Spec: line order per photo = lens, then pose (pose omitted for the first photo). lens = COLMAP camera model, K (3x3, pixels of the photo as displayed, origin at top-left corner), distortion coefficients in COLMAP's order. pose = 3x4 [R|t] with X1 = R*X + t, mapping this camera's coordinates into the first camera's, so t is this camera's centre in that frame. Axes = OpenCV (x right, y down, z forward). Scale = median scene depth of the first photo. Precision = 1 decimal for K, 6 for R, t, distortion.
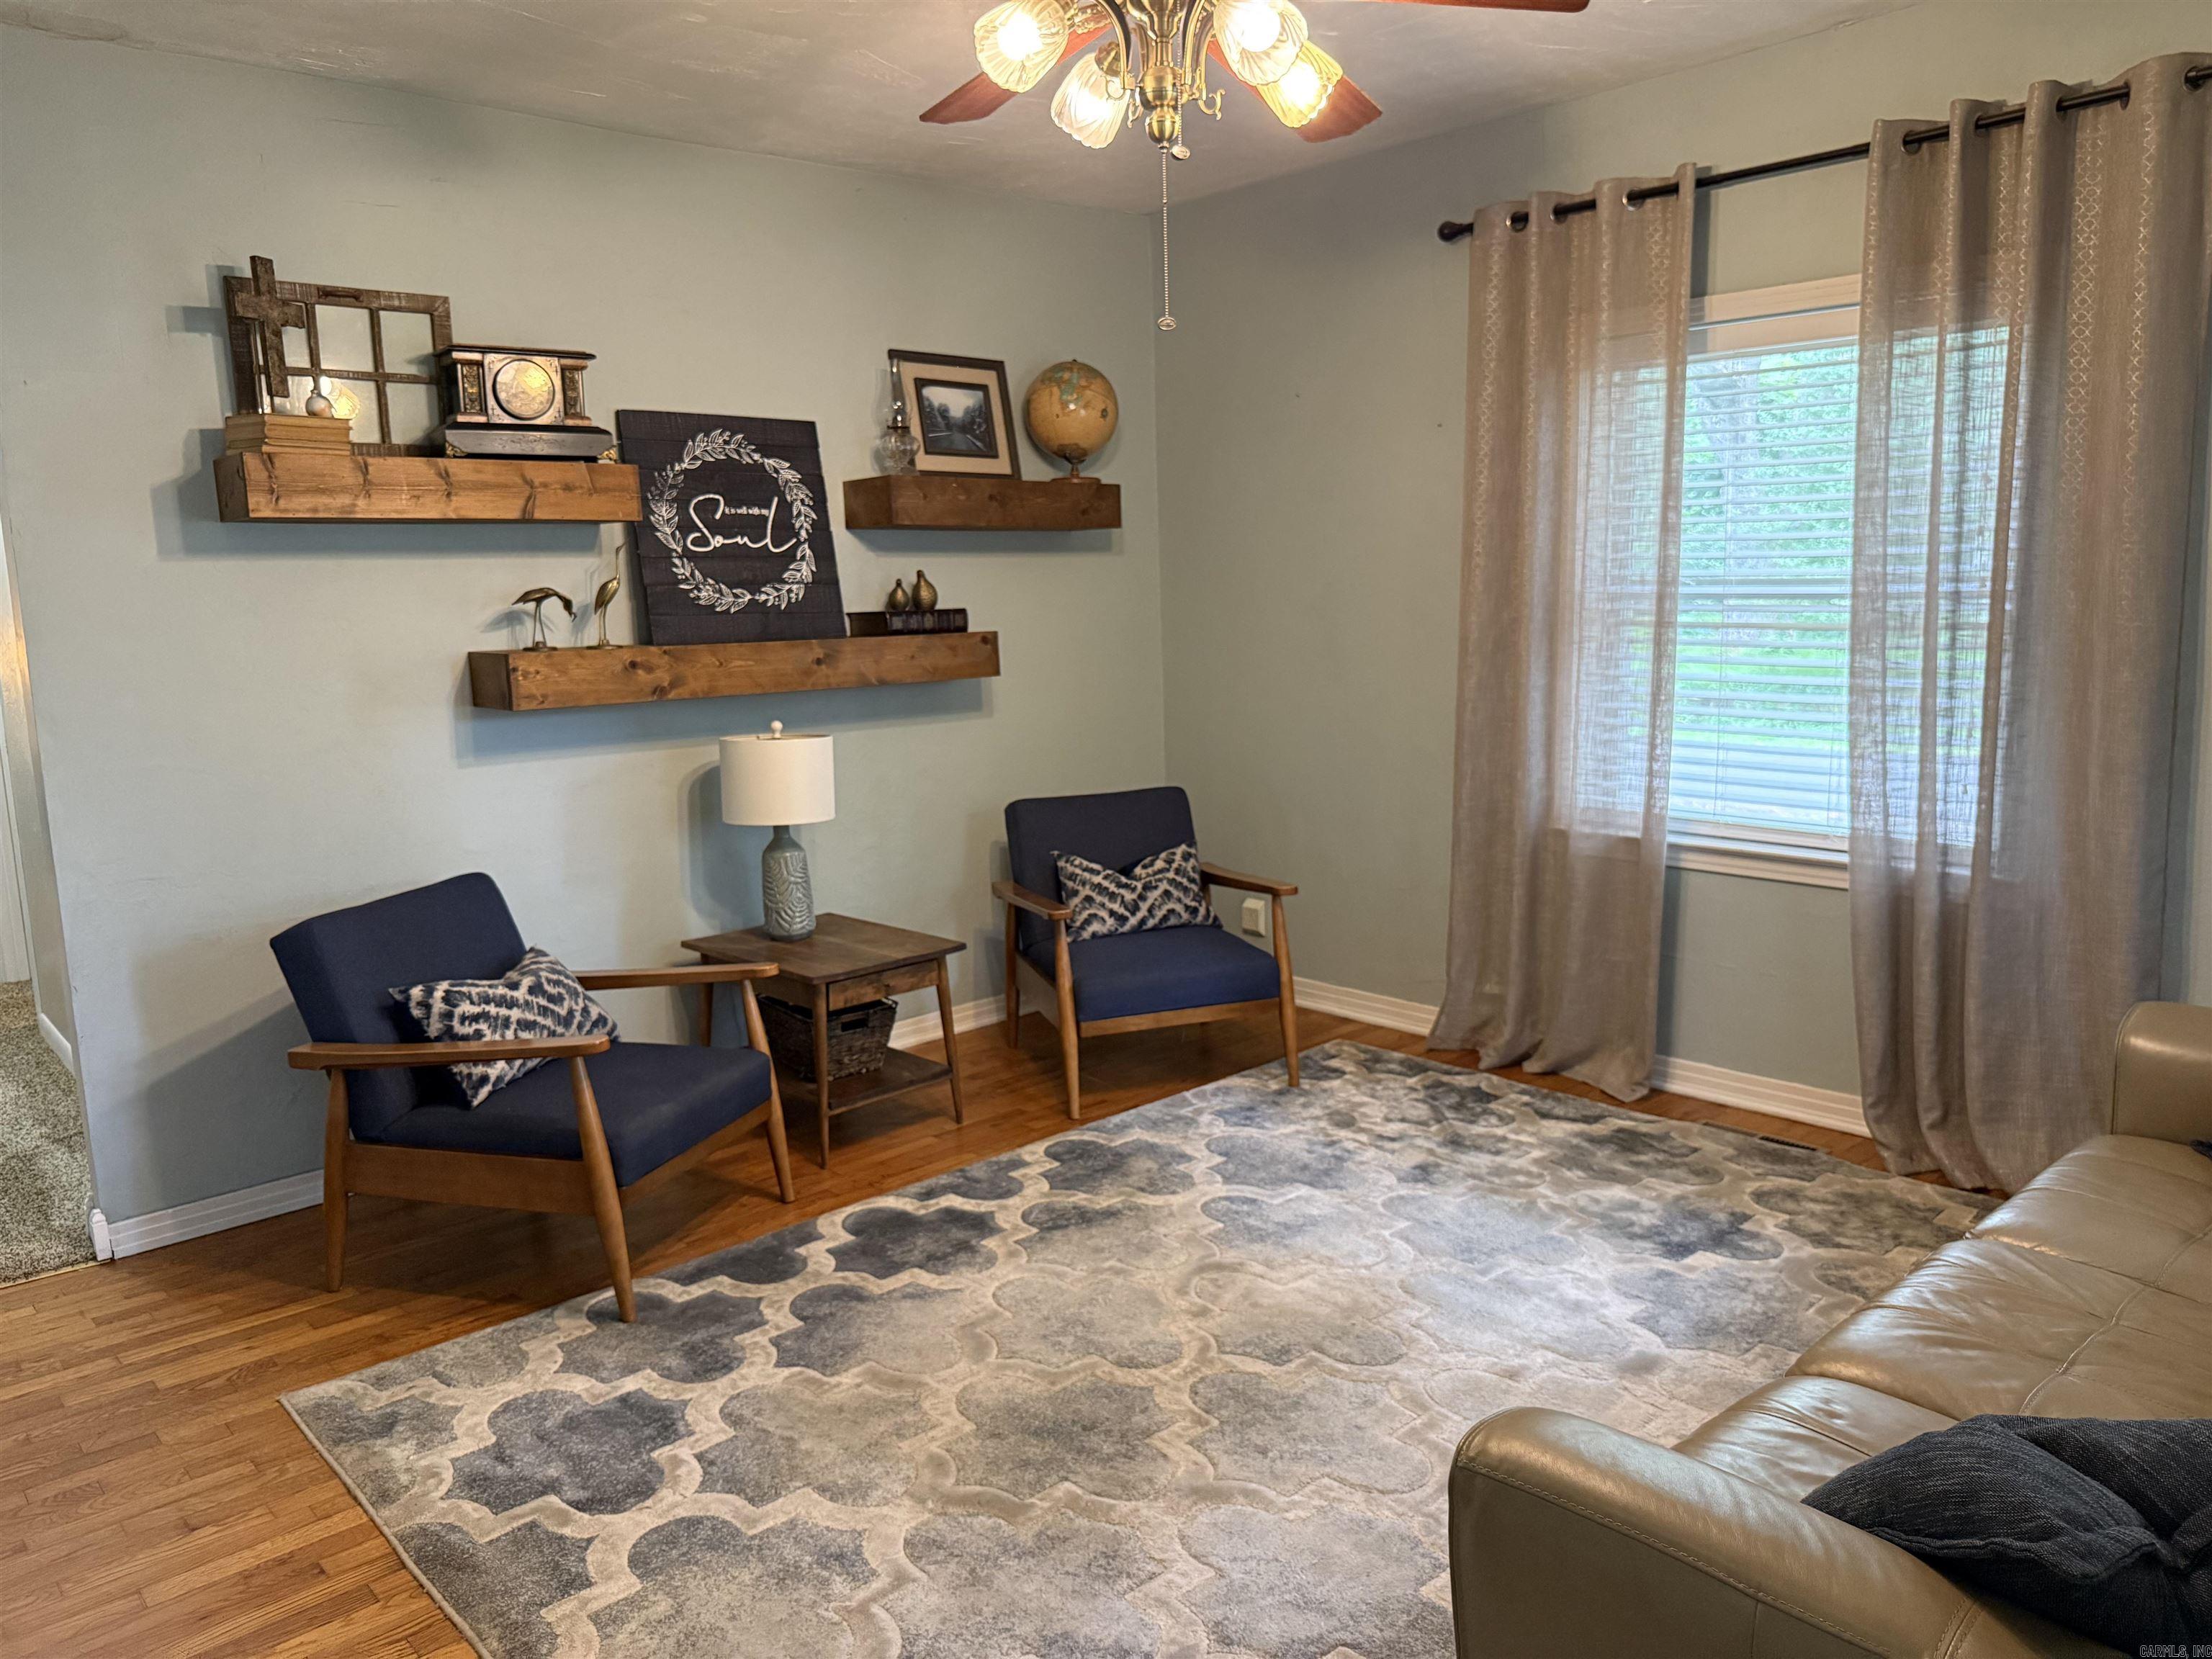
lens RADIAL K [[1570.3, 0, 1094.8], [0, 1570.3, 829.8], [0, 0, 1]] dist [0.121217, -0.195666]
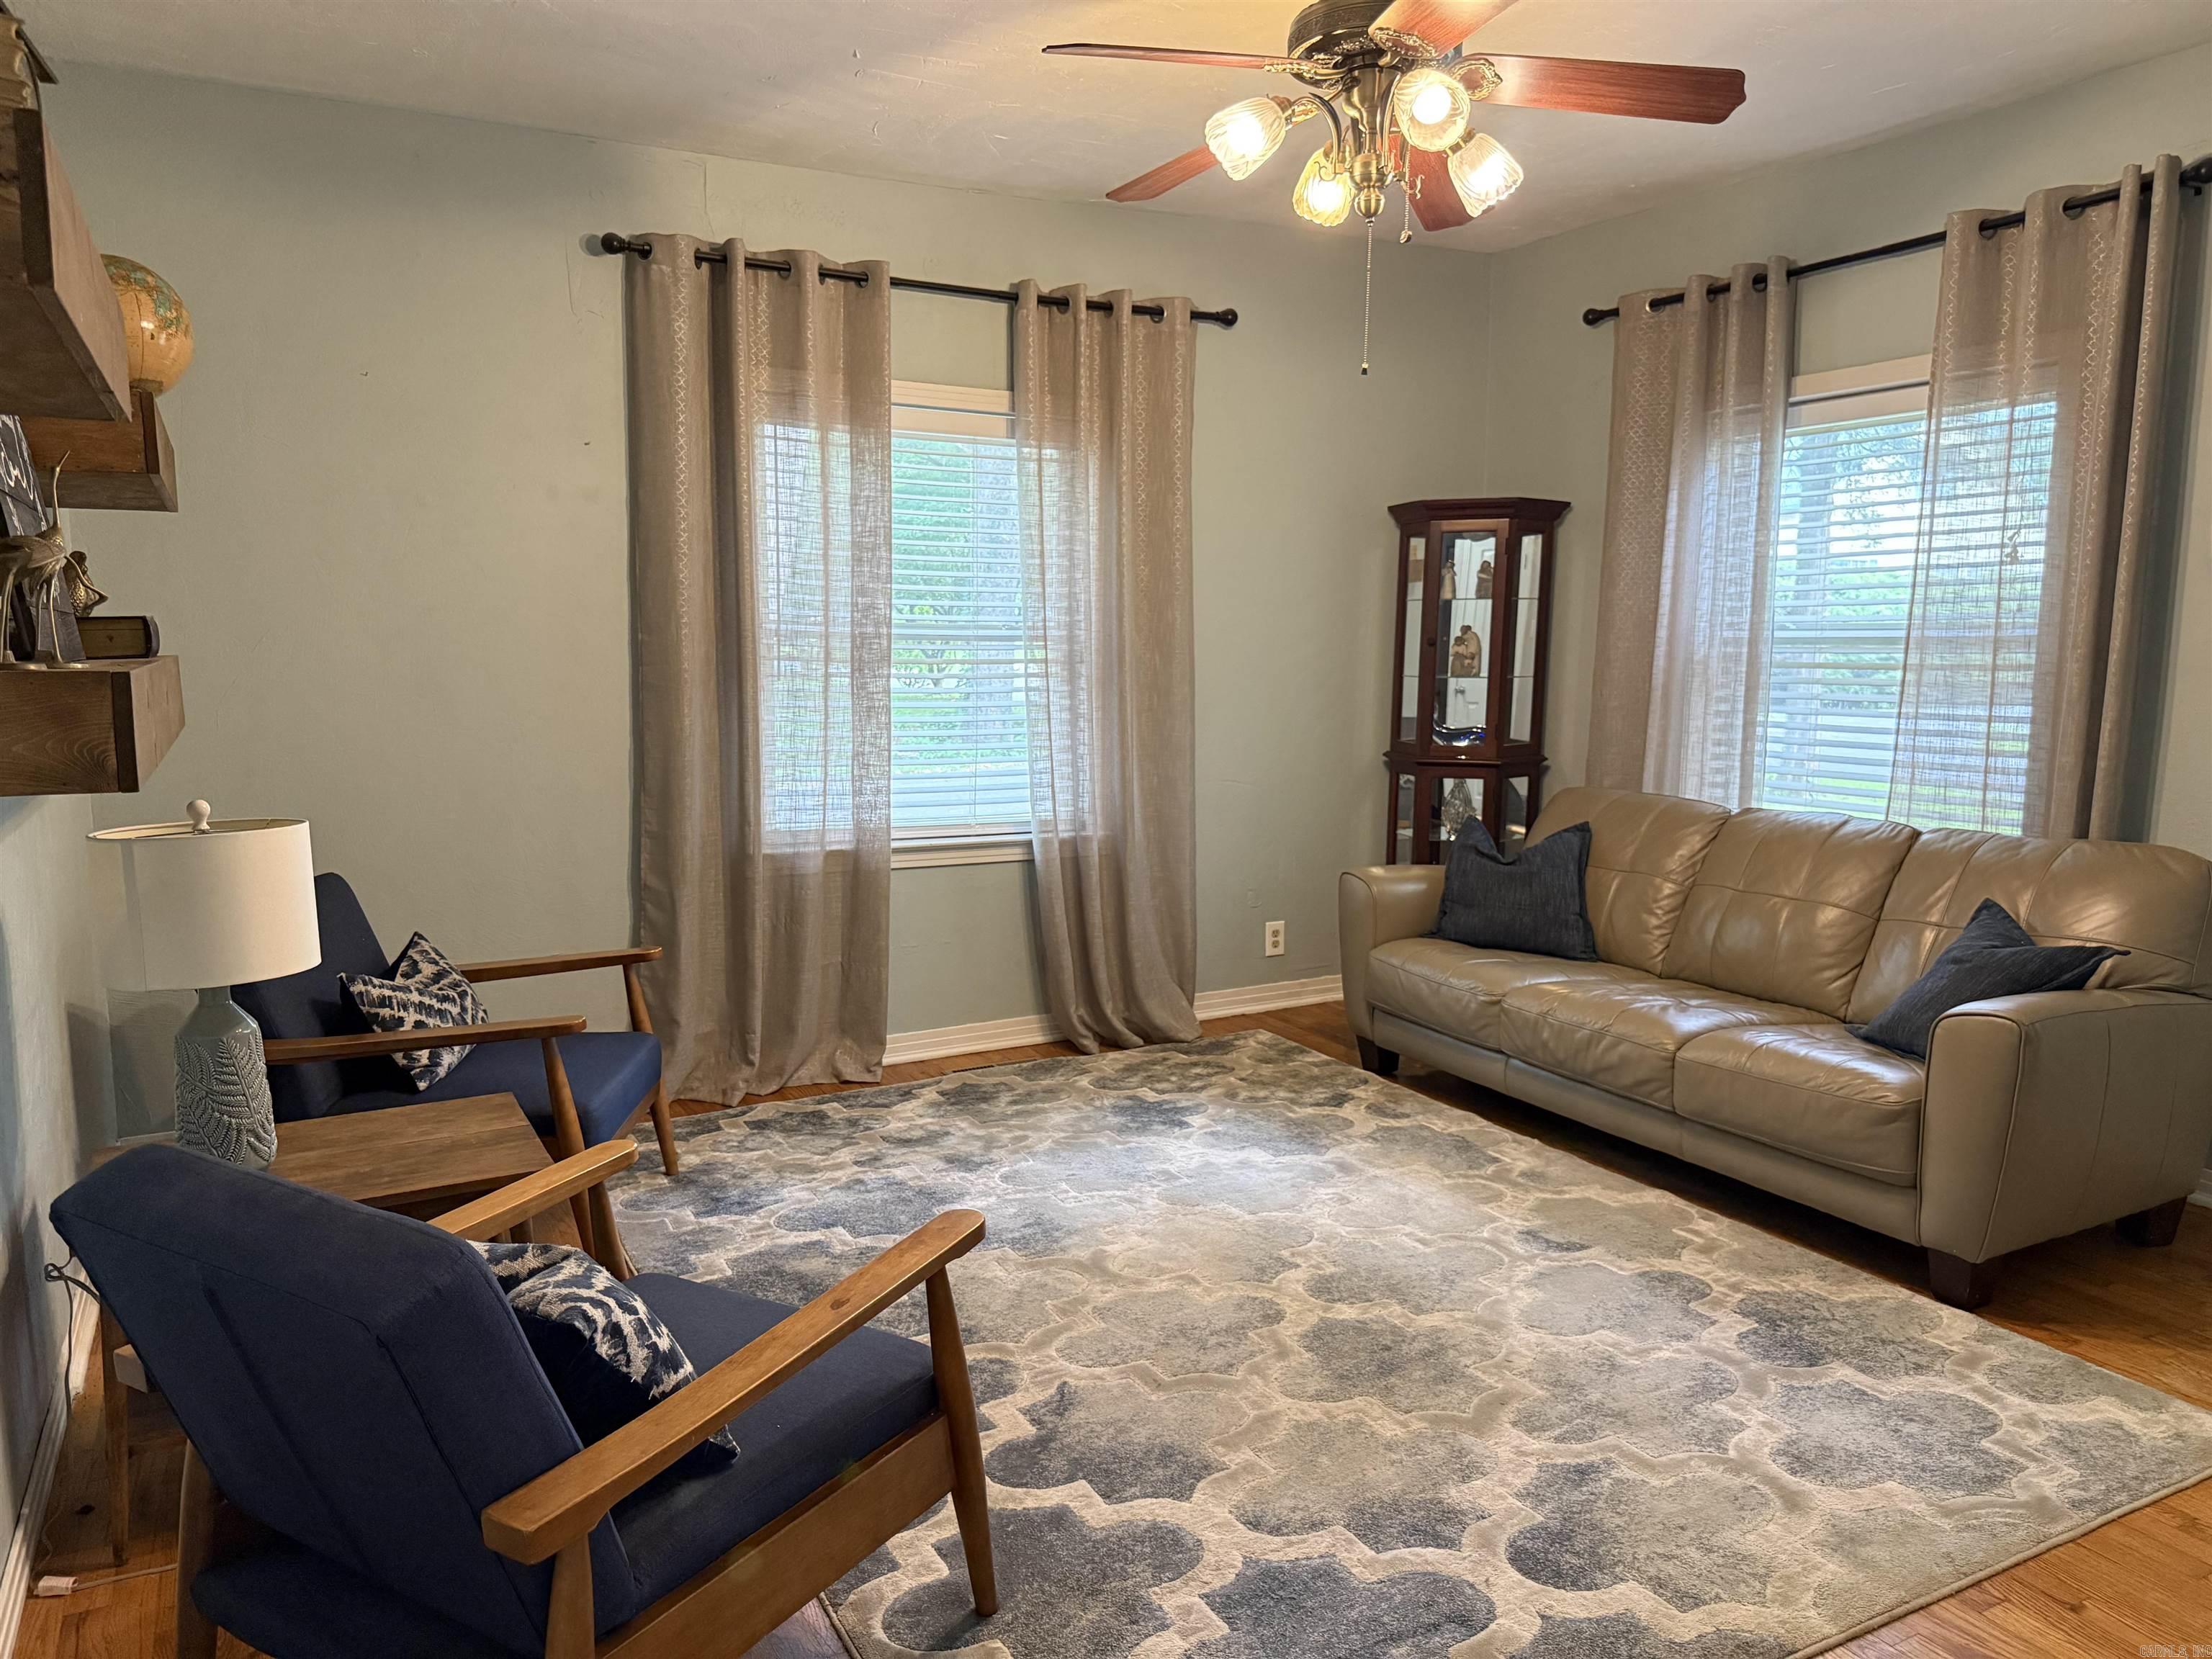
lens RADIAL K [[1570.3, 0, 1094.8], [0, 1570.3, 829.8], [0, 0, 1]] dist [0.121217, -0.195666]
pose [[0.233275, -0.088343, 0.968389, -0.755248], [0.143399, 0.988102, 0.055598, -0.049318], [-0.961779, 0.125897, 0.243168, 0.607737]]
